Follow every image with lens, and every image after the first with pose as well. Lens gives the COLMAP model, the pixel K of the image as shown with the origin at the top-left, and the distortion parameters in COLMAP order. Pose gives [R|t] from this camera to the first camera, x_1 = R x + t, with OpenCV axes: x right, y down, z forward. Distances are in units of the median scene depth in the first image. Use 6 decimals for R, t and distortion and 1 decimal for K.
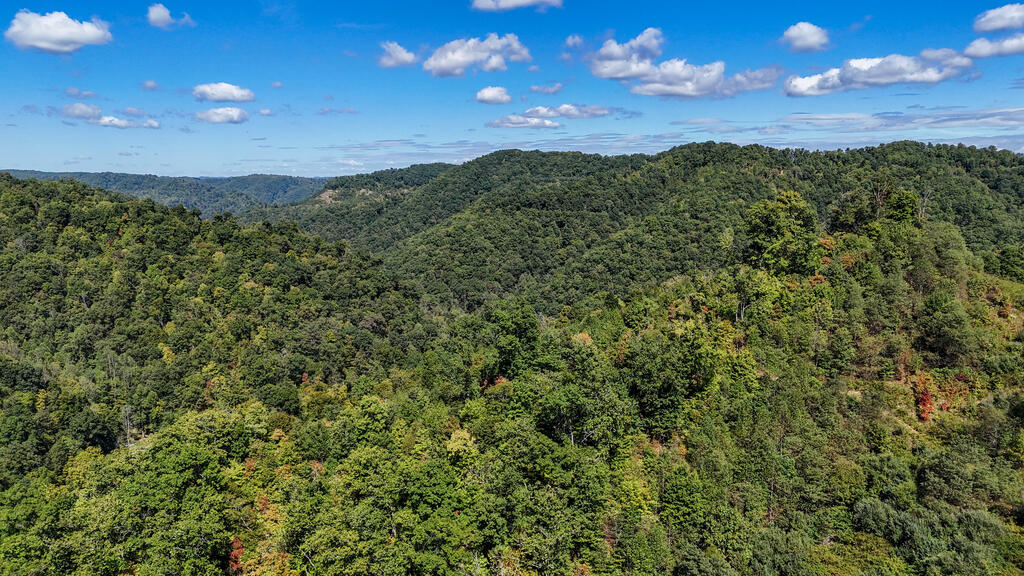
lens RADIAL K [[750.5, 0, 512.0], [0, 750.5, 288.0], [0, 0, 1]] dist [0.087171, -0.093871]
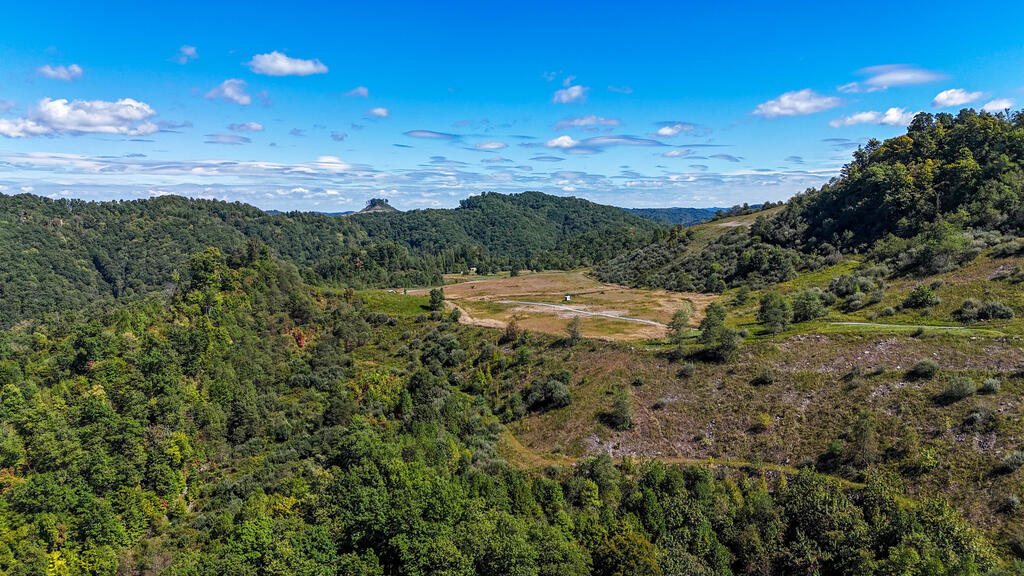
lens RADIAL K [[750.5, 0, 512.0], [0, 750.5, 288.0], [0, 0, 1]] dist [0.087171, -0.093871]
pose [[0.602026, -0.076988, 0.794756, -0.145385], [0.121050, 0.992636, 0.004461, 0.011089], [-0.789247, 0.093520, 0.606912, -0.148506]]
